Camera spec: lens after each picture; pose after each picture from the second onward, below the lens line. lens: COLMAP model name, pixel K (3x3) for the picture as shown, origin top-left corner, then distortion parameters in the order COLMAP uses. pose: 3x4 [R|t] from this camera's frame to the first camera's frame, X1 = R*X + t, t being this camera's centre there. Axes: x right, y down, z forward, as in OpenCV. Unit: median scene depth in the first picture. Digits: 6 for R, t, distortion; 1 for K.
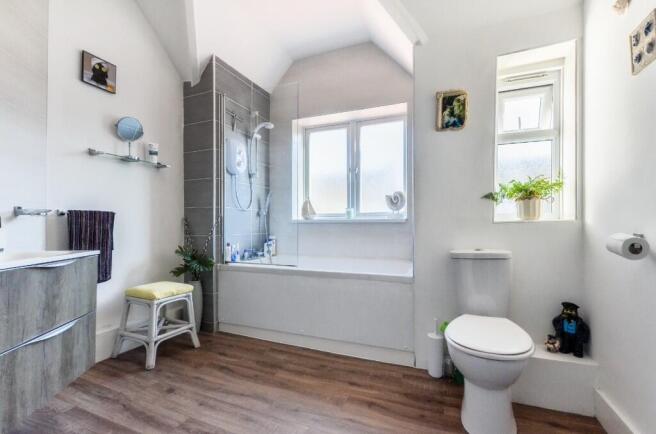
lens RADIAL K [[279.6, 0, 325.3], [0, 279.6, 222.4], [0, 0, 1]] dist [0.001026, 0.000091]
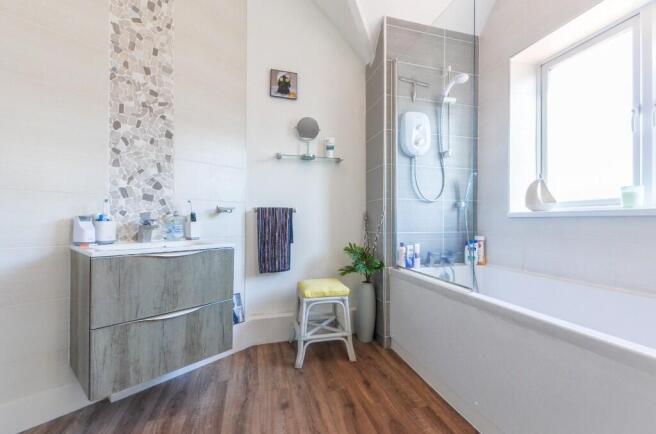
lens RADIAL K [[279.6, 0, 325.3], [0, 279.6, 222.4], [0, 0, 1]] dist [0.001026, 0.000091]
pose [[0.649985, 0.003817, -0.759938, 0.139725], [0.005236, 0.999941, 0.009501, 0.007315], [0.759929, -0.010155, 0.649926, 0.359325]]
